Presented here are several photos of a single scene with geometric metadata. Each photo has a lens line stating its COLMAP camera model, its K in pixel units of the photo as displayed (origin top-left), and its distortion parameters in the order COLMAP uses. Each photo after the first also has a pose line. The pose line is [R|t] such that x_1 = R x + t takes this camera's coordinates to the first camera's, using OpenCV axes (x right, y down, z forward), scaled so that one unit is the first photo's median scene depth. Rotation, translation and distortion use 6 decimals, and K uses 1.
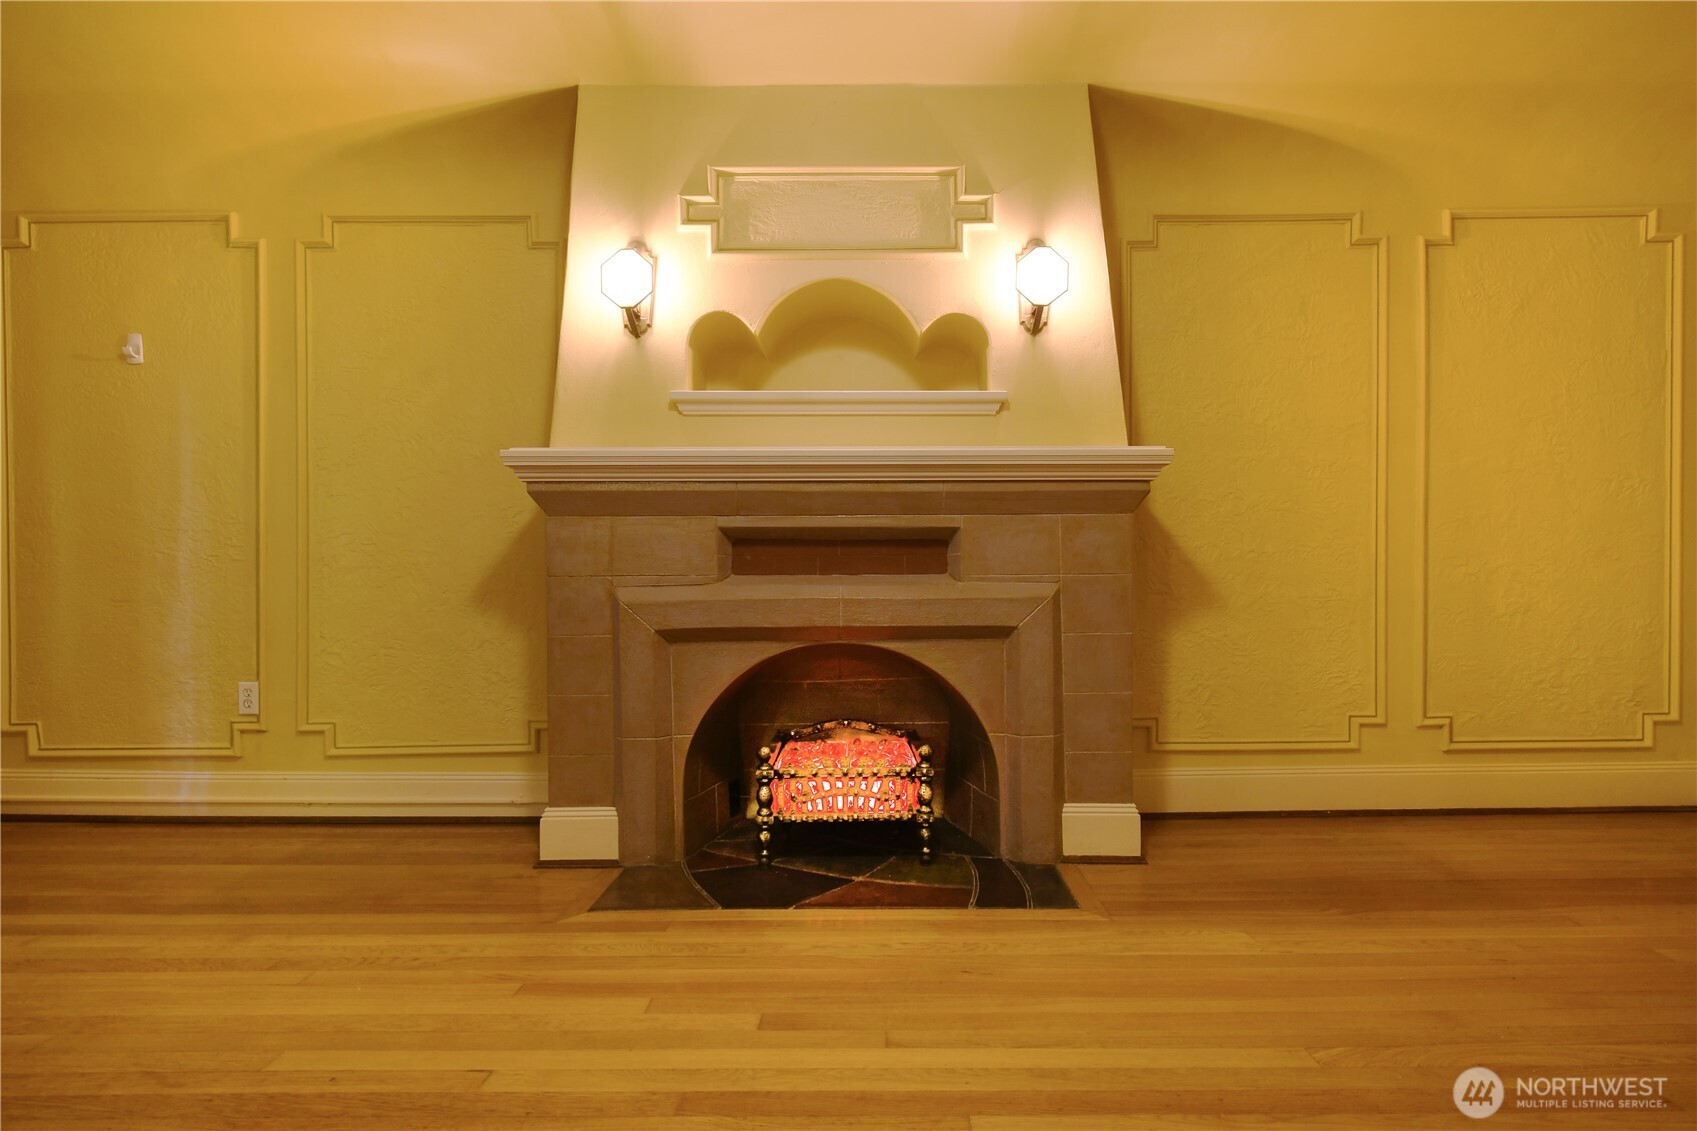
lens RADIAL K [[811.1, 0, 868.6], [0, 811.1, 582.6], [0, 0, 1]] dist [0.001544, -0.000305]
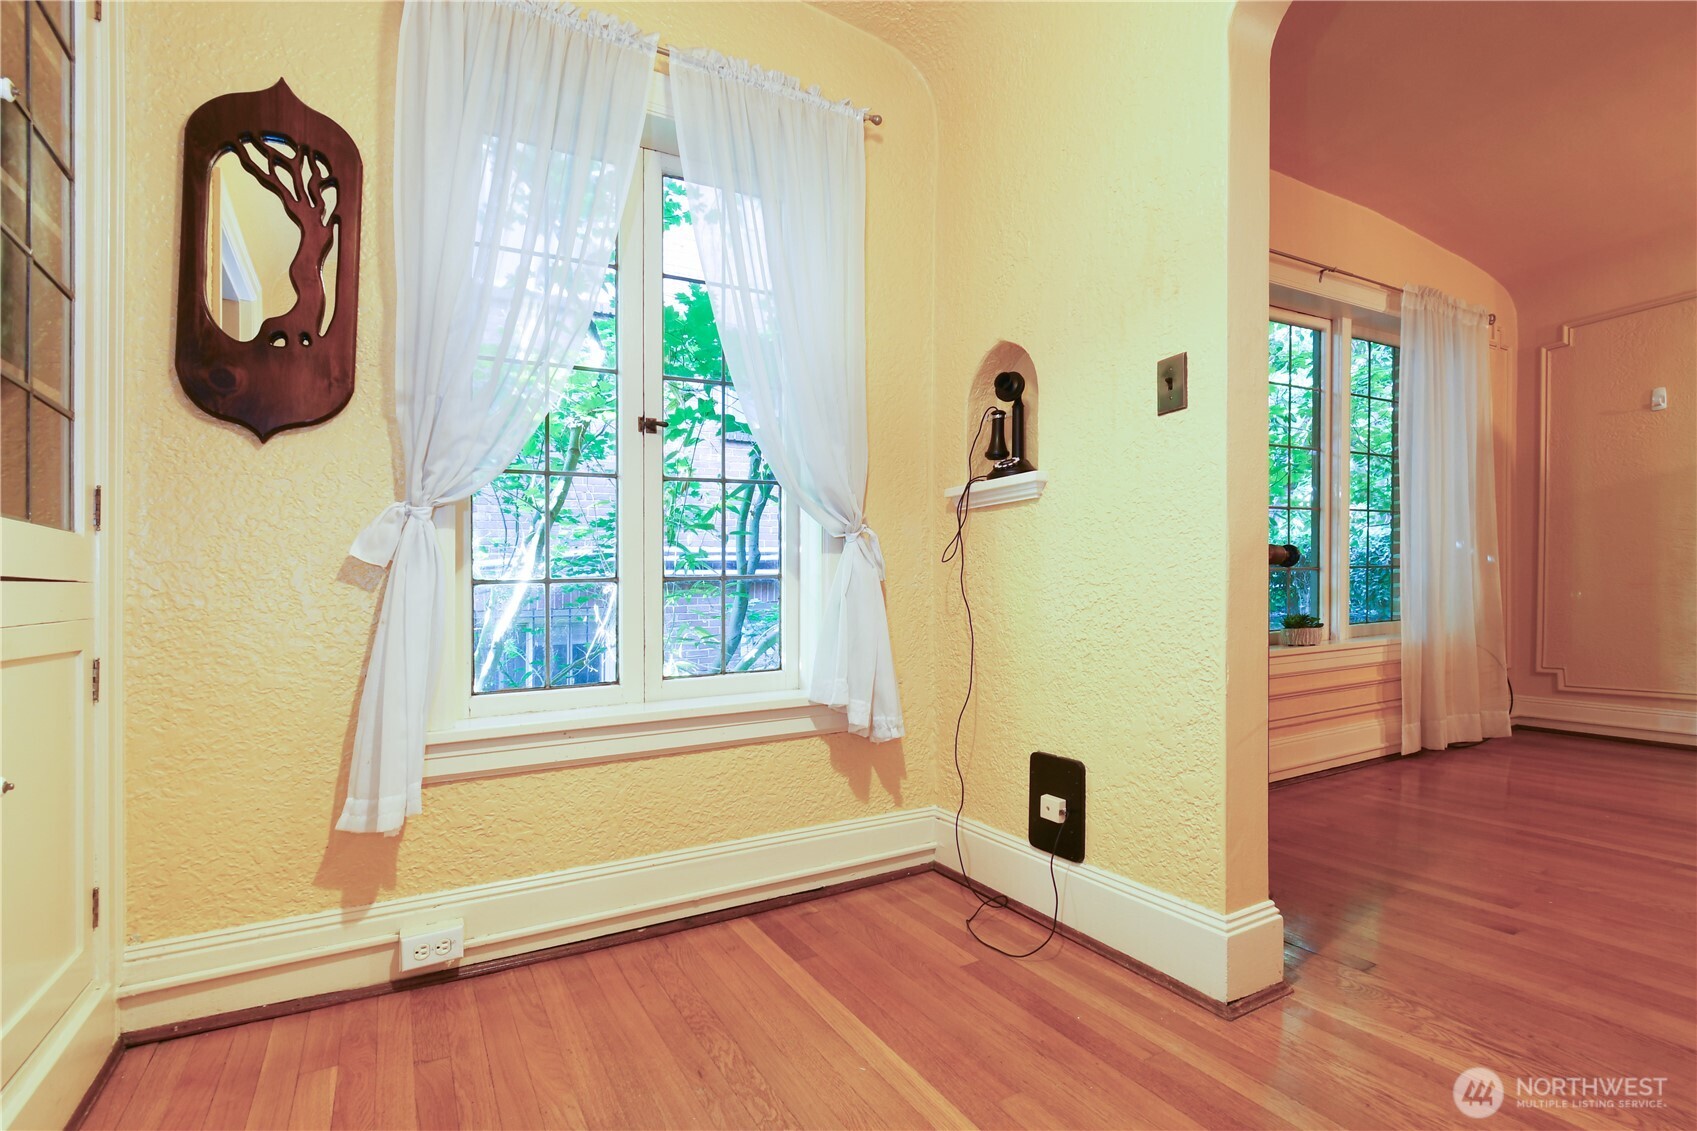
lens RADIAL K [[848.5, 0, 860.4], [0, 848.5, 594.5], [0, 0, 1]] dist [0.001016, -0.001174]
pose [[0.507403, -0.007088, -0.861680, -0.353164], [0.022897, 0.999724, 0.005259, 0.002997], [0.861405, -0.022399, 0.507425, -0.880264]]
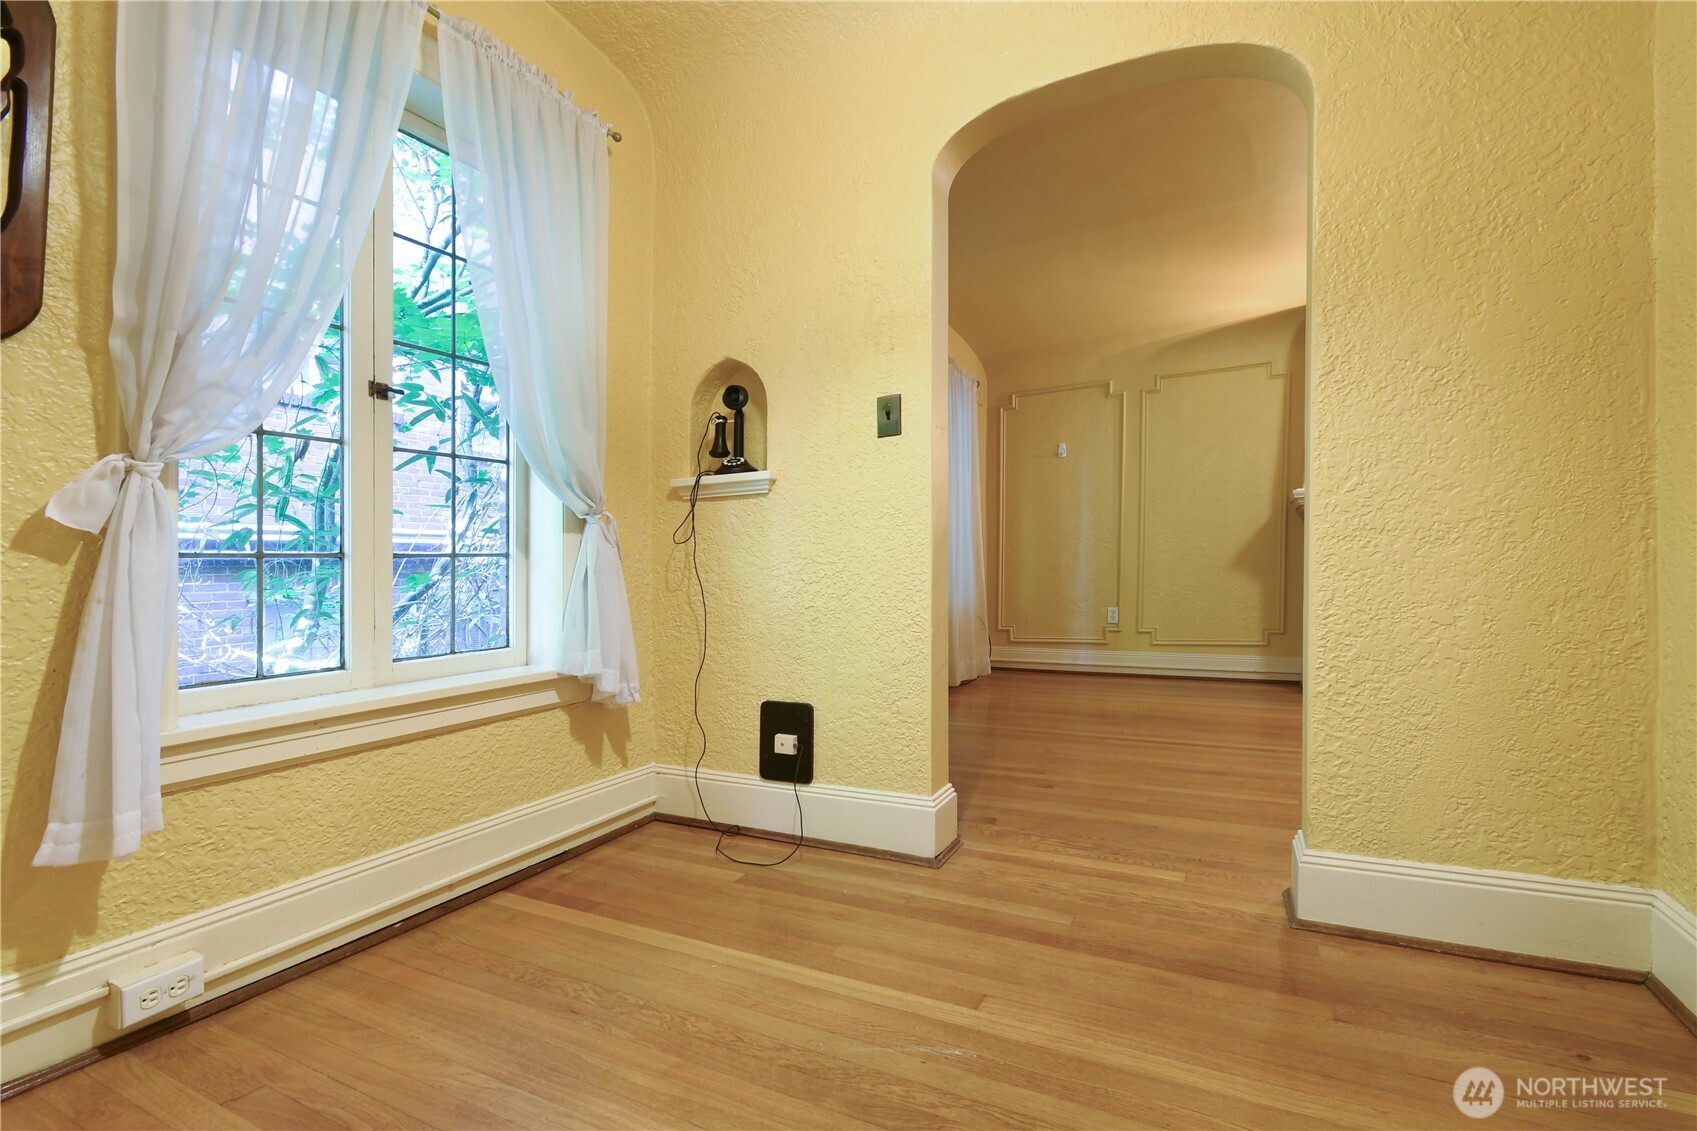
lens RADIAL K [[811.1, 0, 868.6], [0, 811.1, 582.6], [0, 0, 1]] dist [0.001544, -0.000305]
pose [[0.905142, -0.011289, -0.424959, -0.453911], [0.021259, 0.999599, 0.018725, 0.008269], [0.424577, -0.025983, 0.905019, -1.122611]]
